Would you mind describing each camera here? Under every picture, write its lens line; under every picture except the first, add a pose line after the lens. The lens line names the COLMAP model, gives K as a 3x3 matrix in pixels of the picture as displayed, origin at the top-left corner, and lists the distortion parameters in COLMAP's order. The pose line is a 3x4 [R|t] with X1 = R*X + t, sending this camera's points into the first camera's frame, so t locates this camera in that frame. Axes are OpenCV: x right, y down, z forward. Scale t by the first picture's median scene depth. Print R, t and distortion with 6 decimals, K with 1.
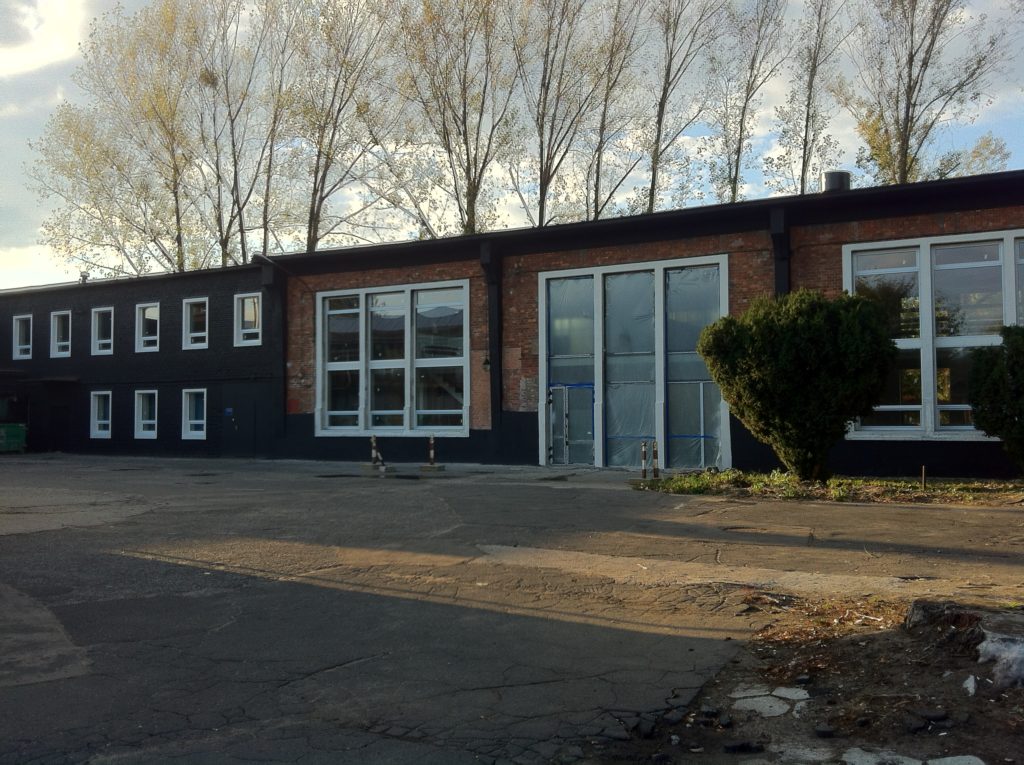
lens RADIAL K [[959.7, 0, 511.7], [0, 959.7, 382.4], [0, 0, 1]] dist [-0.013035, 0.000000]
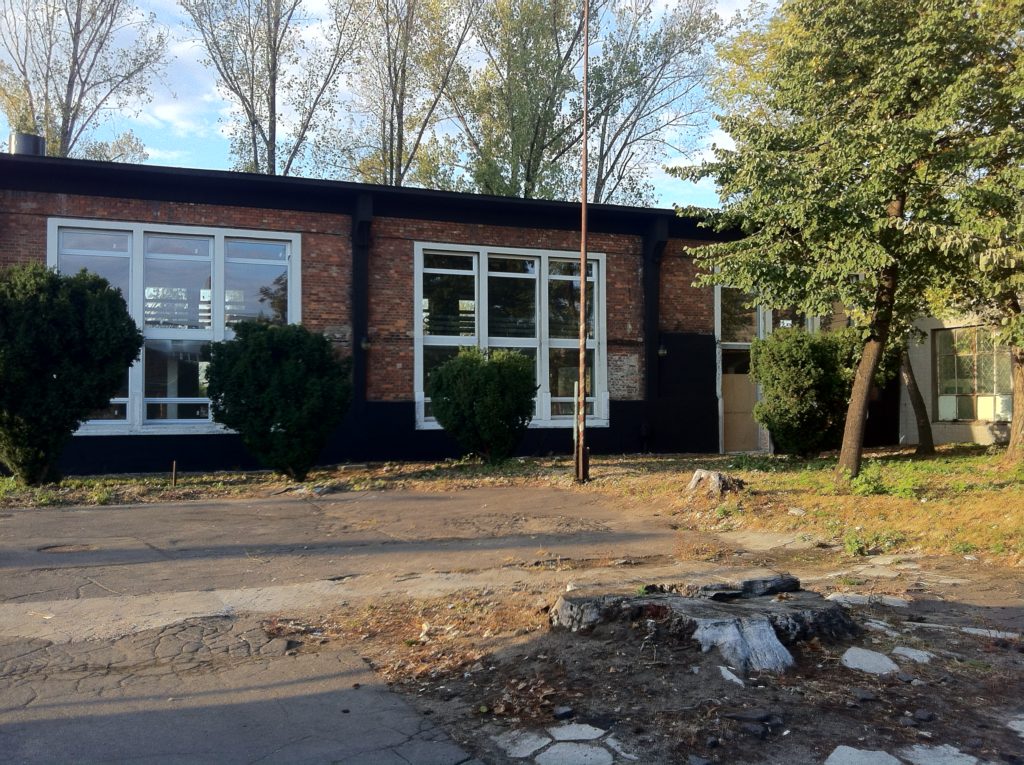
lens RADIAL K [[959.7, 0, 512.0], [0, 959.7, 384.1], [0, 0, 1]] dist [-0.013035, 0.000000]
pose [[0.620976, 0.019753, 0.783580, -0.100805], [-0.025323, 0.999666, -0.005131, 0.006157], [-0.783420, -0.016657, 0.621269, 0.130494]]
